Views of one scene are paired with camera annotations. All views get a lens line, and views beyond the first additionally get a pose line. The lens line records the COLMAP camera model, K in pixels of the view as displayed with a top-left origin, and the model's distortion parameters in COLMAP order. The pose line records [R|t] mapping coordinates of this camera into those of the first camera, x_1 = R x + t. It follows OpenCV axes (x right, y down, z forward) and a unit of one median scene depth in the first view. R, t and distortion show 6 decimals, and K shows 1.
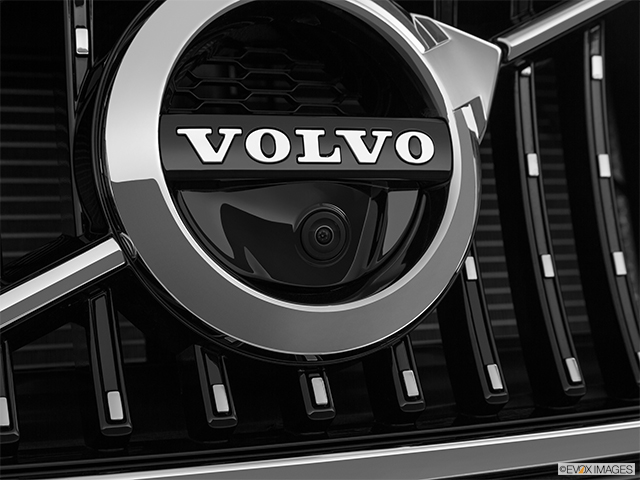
lens RADIAL K [[1212.2, 0, 319.6], [0, 1212.2, 239.5], [0, 0, 1]] dist [-0.006024, 0.000000]
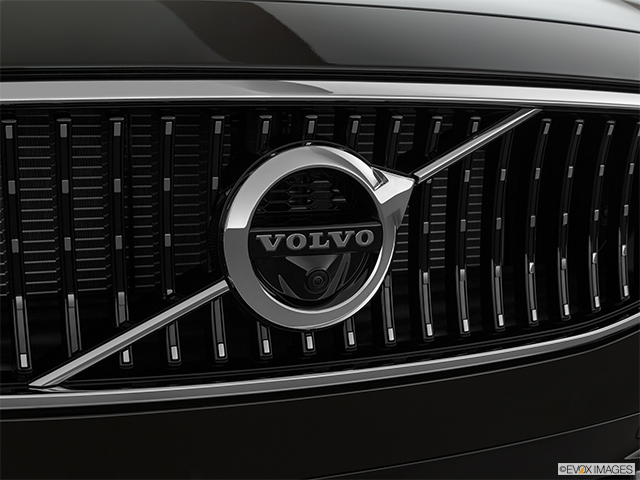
lens RADIAL K [[1140.6, 0, 319.5], [0, 1140.6, 242.6], [0, 0, 1]] dist [0.087354, 0.000000]
pose [[0.995452, 0.095092, 0.005669, -0.011863], [-0.091914, 0.943144, 0.319424, -0.733919], [0.025028, -0.318492, 0.947595, -0.958256]]
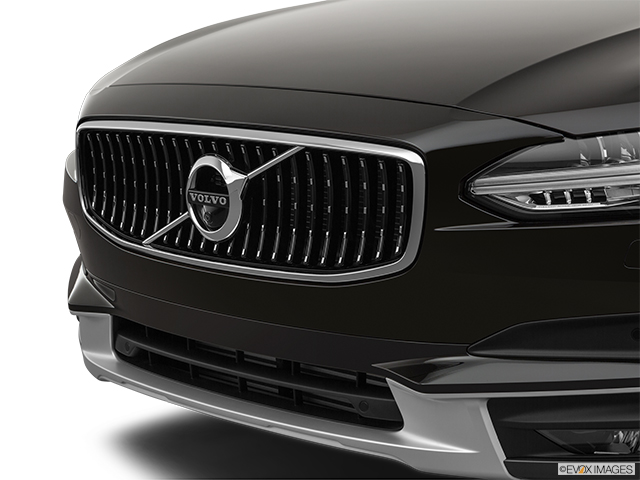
lens RADIAL K [[1692.0, 0, 318.1], [0, 1692.0, 234.3], [0, 0, 1]] dist [0.080506, 0.000000]
pose [[0.330087, 0.222613, -0.917326, 6.336186], [0.157173, 0.945267, 0.285950, -1.797543], [0.930774, -0.238567, 0.277031, -0.484433]]
